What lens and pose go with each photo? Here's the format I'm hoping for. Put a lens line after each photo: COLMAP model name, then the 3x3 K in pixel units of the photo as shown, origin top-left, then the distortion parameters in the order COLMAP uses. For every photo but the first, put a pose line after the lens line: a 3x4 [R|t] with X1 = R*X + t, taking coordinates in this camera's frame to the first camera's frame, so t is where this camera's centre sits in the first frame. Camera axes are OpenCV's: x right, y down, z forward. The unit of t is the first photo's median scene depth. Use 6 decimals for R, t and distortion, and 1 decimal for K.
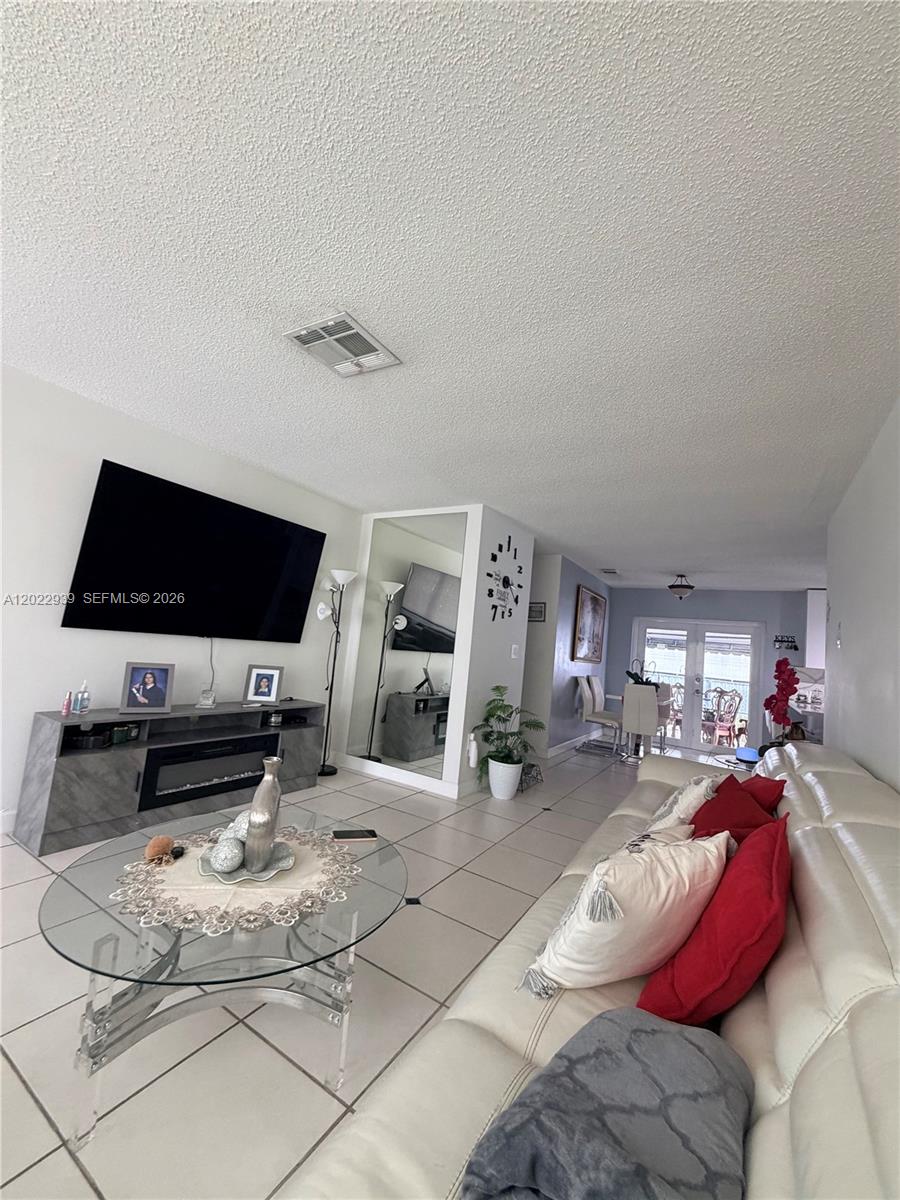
lens RADIAL K [[477.6, 0, 451.0], [0, 477.6, 596.2], [0, 0, 1]] dist [-0.000775, 0.000099]
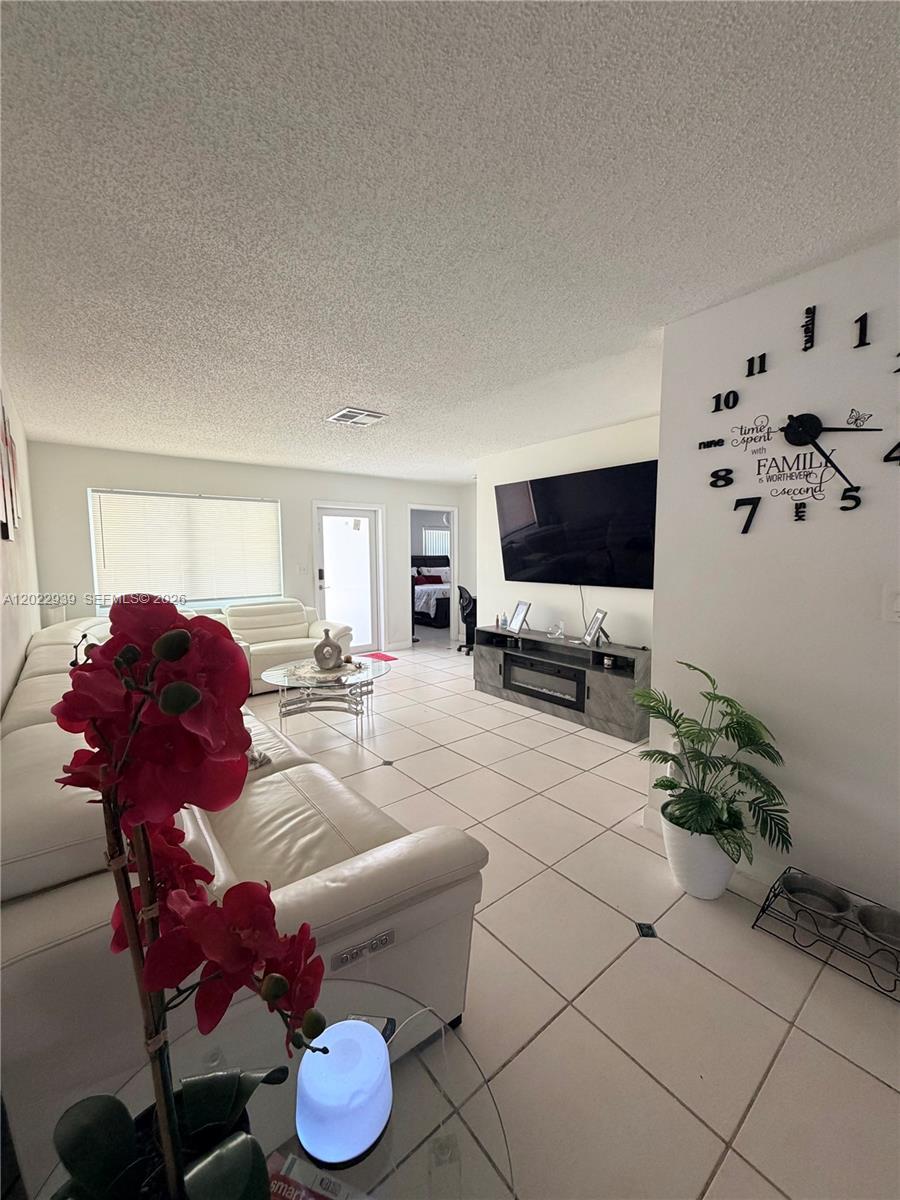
lens RADIAL K [[477.6, 0, 451.0], [0, 477.6, 596.2], [0, 0, 1]] dist [-0.000775, 0.000099]
pose [[-0.340996, -0.013902, -0.939962, 0.718919], [0.067926, 0.996913, -0.039387, 0.129356], [0.937608, -0.077278, -0.338999, 1.018564]]
